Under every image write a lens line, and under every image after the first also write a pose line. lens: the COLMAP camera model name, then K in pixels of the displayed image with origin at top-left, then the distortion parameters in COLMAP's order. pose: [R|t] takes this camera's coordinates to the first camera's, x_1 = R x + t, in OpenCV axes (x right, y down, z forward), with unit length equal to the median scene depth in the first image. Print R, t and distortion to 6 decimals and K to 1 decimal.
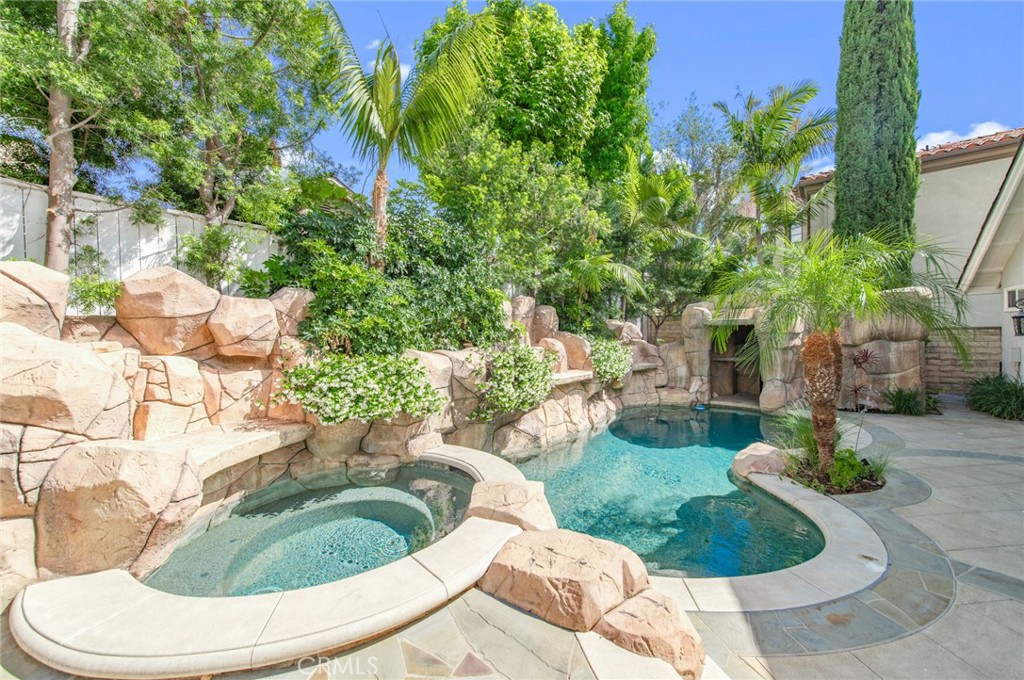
lens RADIAL K [[399.3, 0, 517.3], [0, 399.3, 344.8], [0, 0, 1]] dist [0.002060, -0.001656]
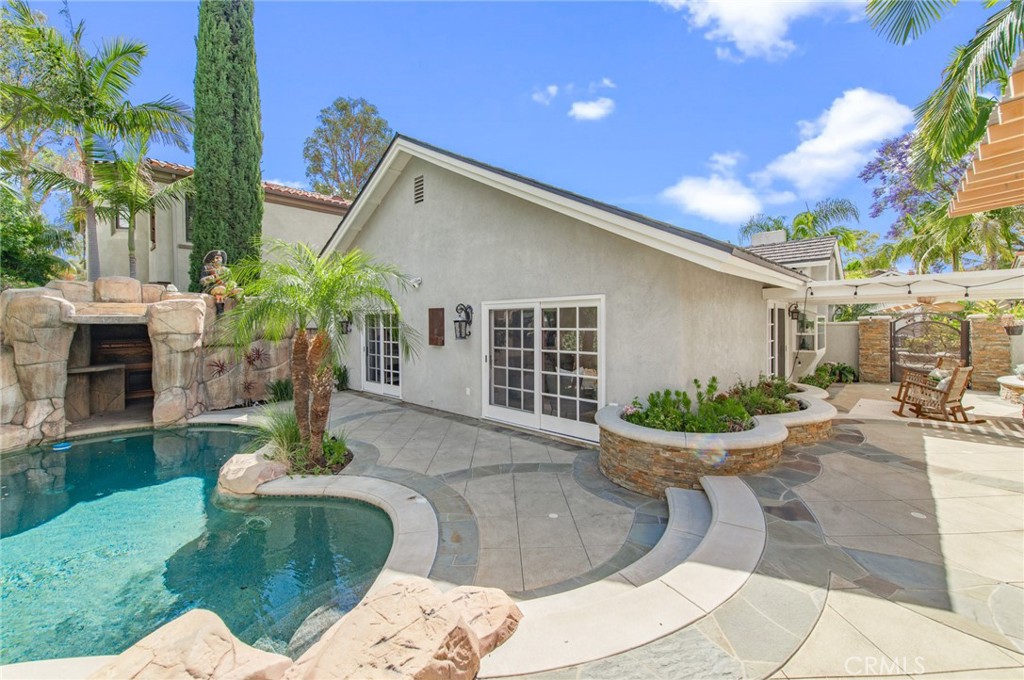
lens RADIAL K [[399.3, 0, 516.4], [0, 399.3, 332.4], [0, 0, 1]] dist [0.002060, -0.001656]
pose [[0.070941, -0.003454, 0.997475, -0.150596], [0.034412, 0.999407, 0.001014, -0.006525], [-0.996887, 0.034253, 0.071018, 0.173260]]
